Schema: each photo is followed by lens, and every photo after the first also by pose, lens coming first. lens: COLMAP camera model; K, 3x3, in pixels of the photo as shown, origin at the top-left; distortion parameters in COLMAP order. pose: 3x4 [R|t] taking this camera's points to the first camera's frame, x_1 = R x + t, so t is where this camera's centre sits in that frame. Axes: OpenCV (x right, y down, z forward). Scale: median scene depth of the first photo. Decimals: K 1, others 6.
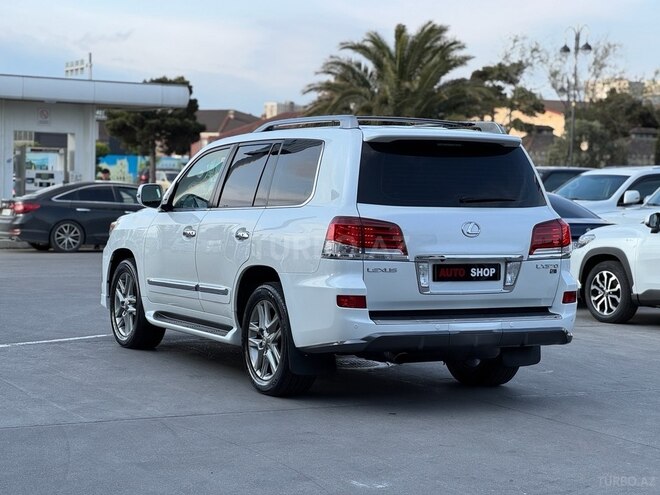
lens RADIAL K [[1424.3, 0, 330.0], [0, 1424.3, 247.5], [0, 0, 1]] dist [-0.034244, 2.729560]
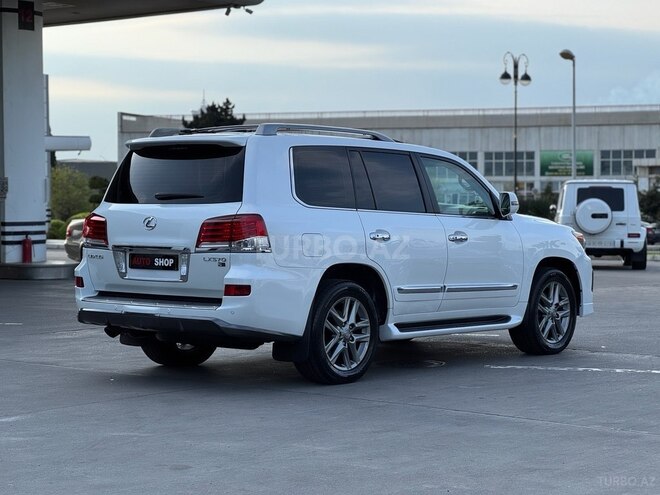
lens RADIAL K [[1424.3, 0, 330.0], [0, 1424.3, 247.5], [0, 0, 1]] dist [-0.034244, 2.729560]
pose [[0.402090, 0.007282, -0.915571, 1.136259], [-0.043918, 0.998971, -0.011342, 0.012529], [0.914546, 0.044771, 0.401996, 0.657861]]
